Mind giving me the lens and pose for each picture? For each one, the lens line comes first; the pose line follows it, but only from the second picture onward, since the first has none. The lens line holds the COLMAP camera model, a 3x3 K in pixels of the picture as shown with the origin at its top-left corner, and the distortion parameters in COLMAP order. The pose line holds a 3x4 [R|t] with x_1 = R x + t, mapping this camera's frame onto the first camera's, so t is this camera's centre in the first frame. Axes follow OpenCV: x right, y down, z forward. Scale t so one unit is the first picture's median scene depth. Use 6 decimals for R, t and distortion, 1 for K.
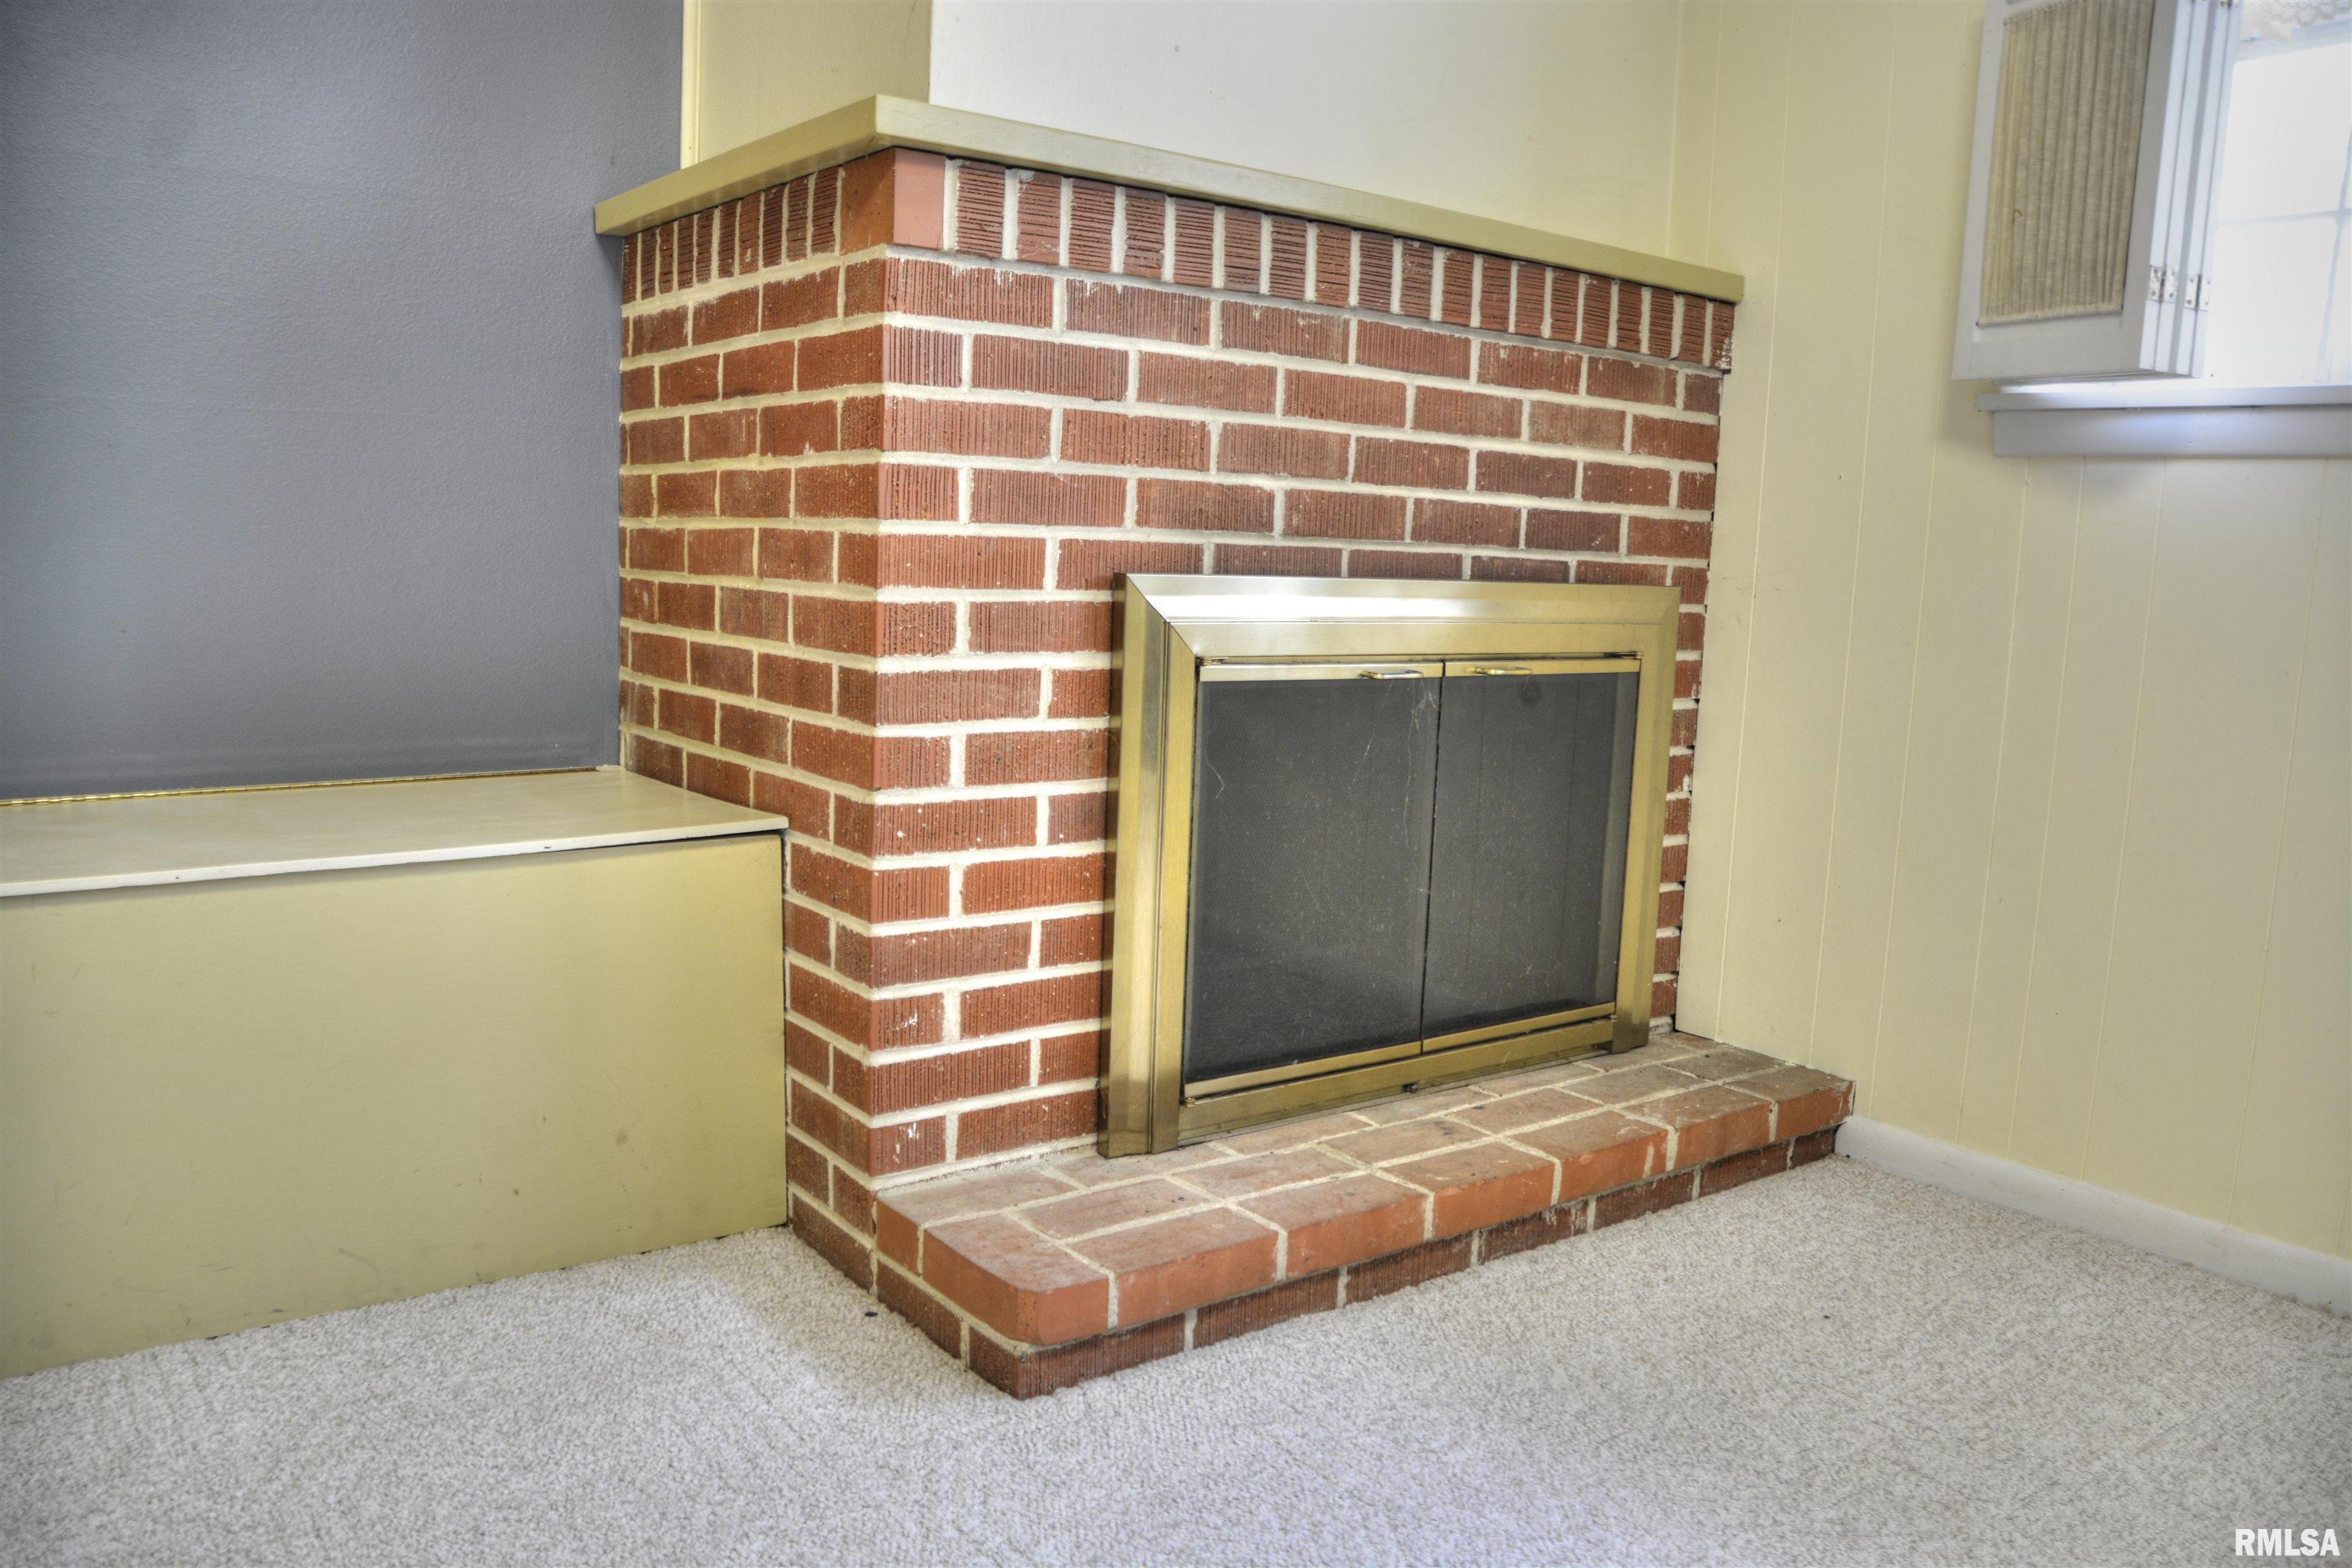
lens RADIAL K [[1831.7, 0, 1193.0], [0, 1831.7, 802.4], [0, 0, 1]] dist [-0.117264, 0.081582]
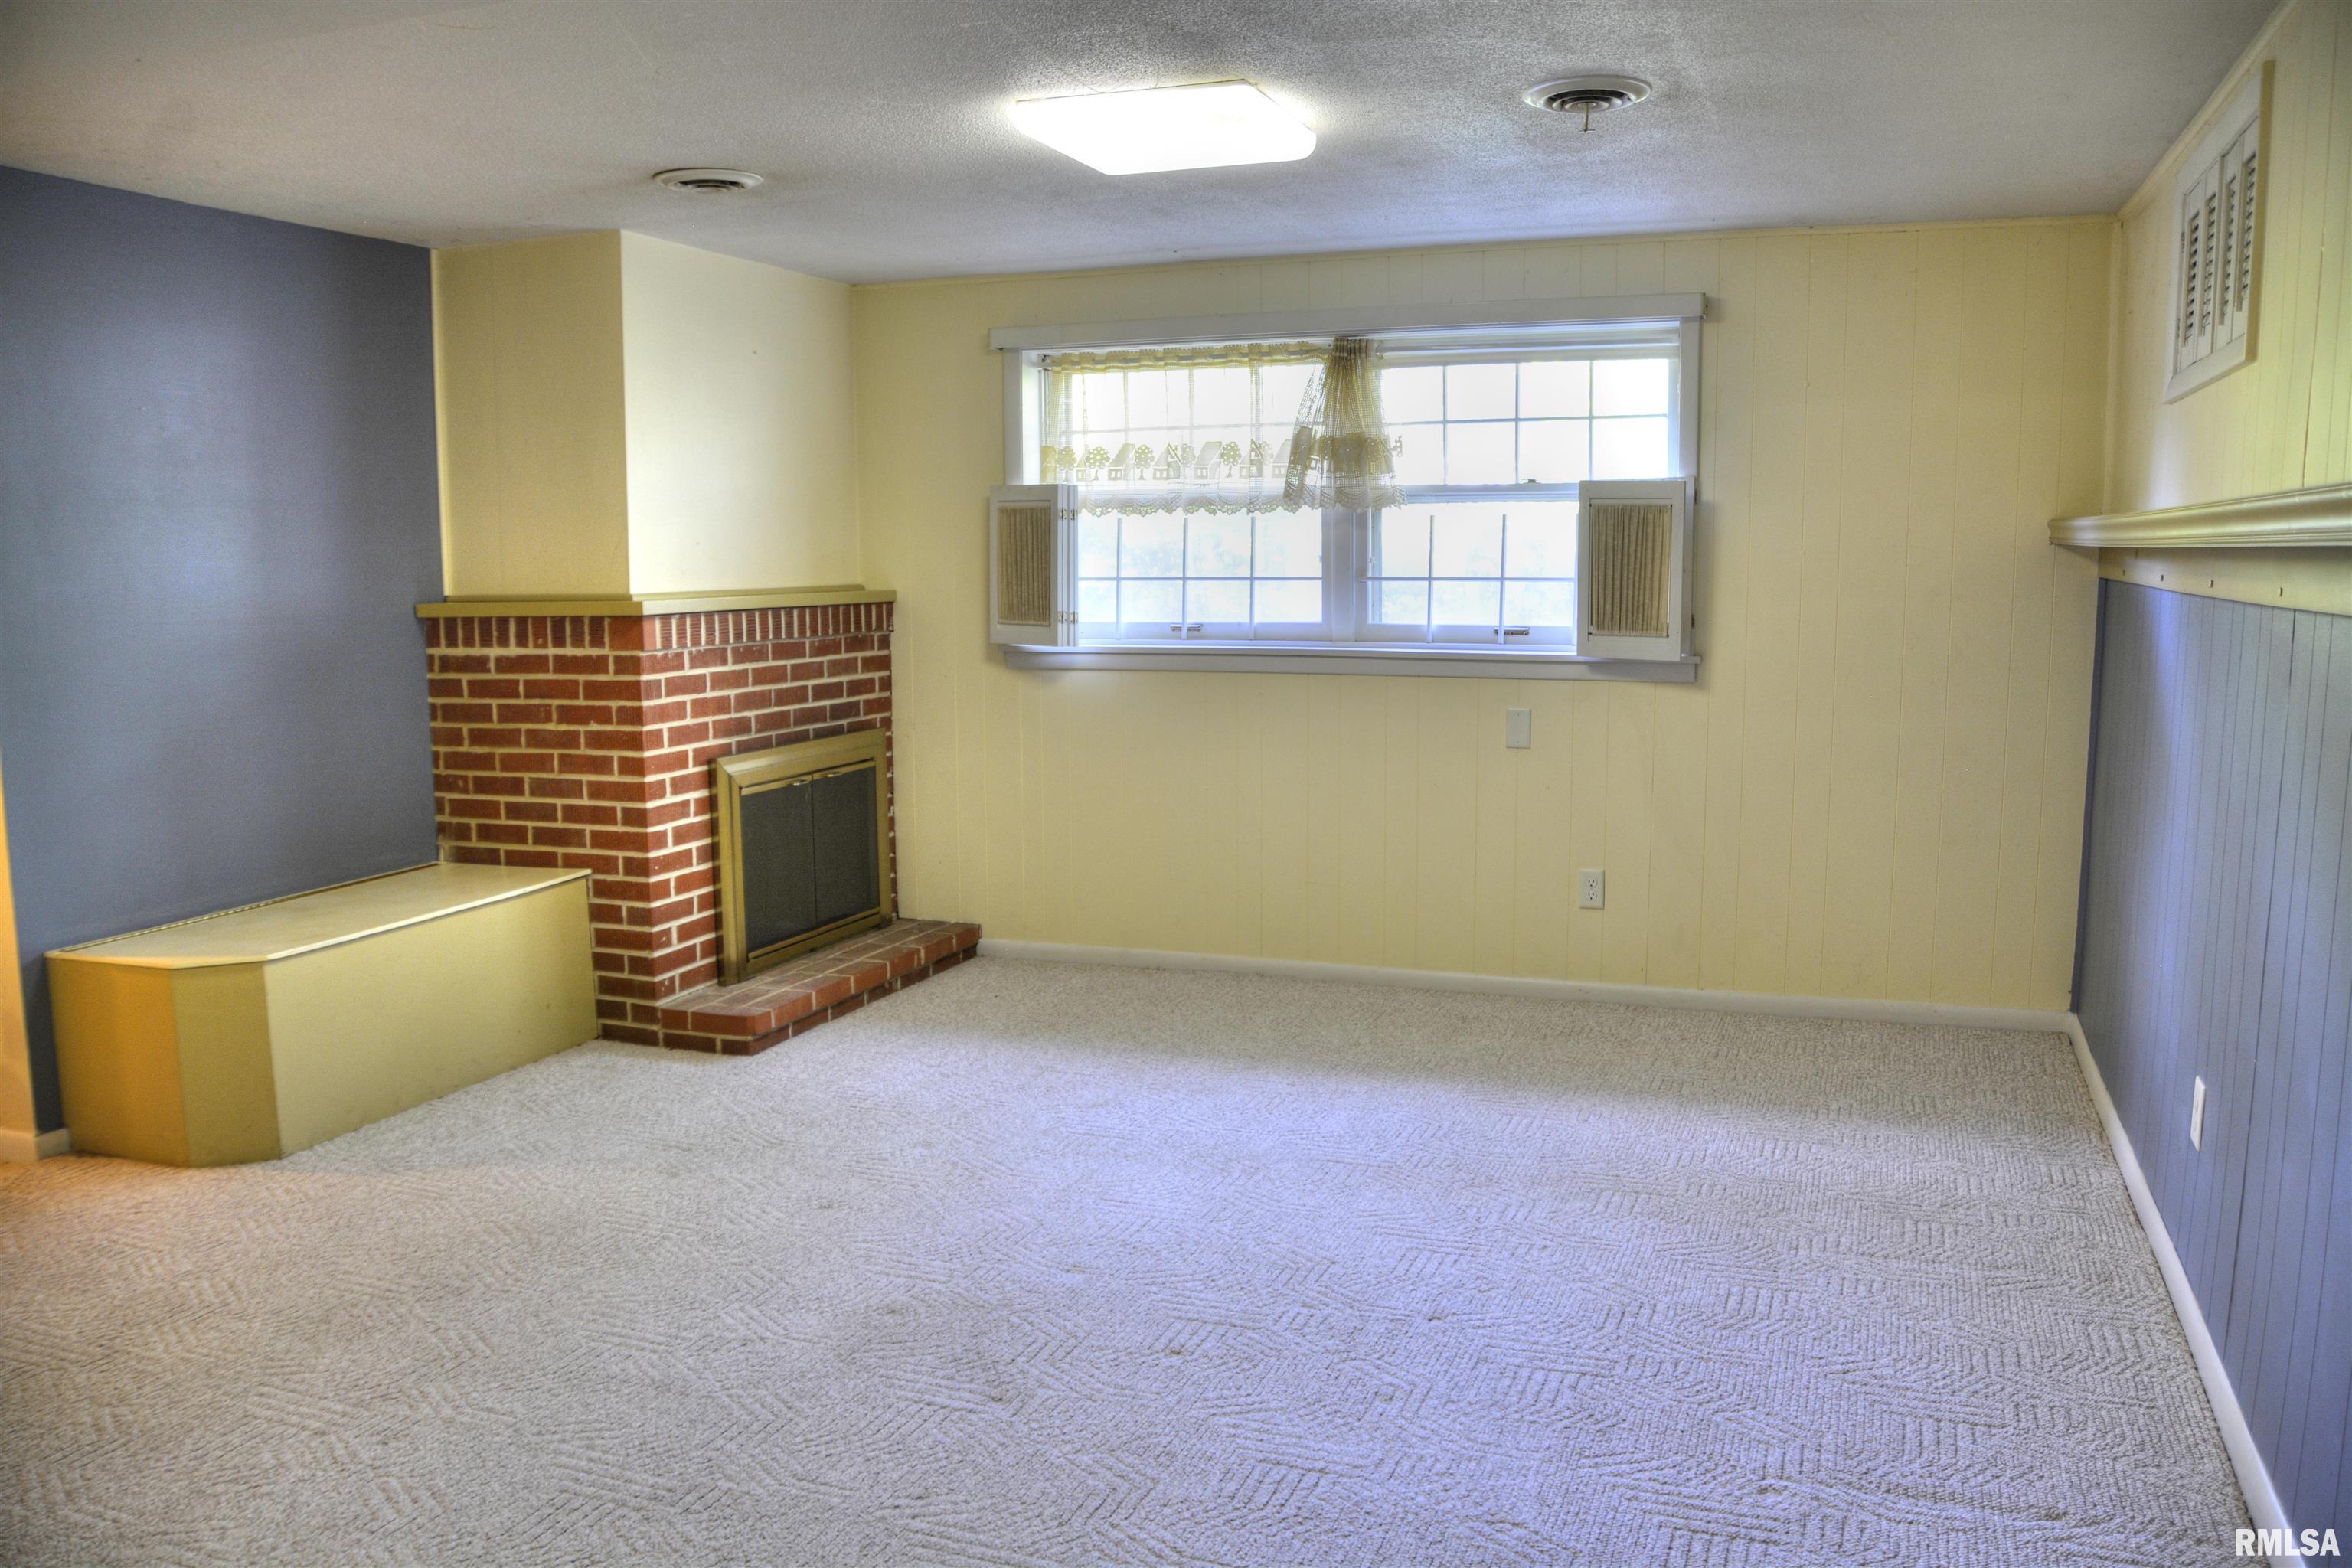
lens RADIAL K [[1831.7, 0, 1179.5], [0, 1831.7, 788.9], [0, 0, 1]] dist [-0.117264, 0.081582]
pose [[0.848564, -0.111977, 0.517107, -0.796438], [0.115421, 0.992986, 0.025622, -0.069755], [-0.516350, 0.037943, 0.855537, -1.513172]]
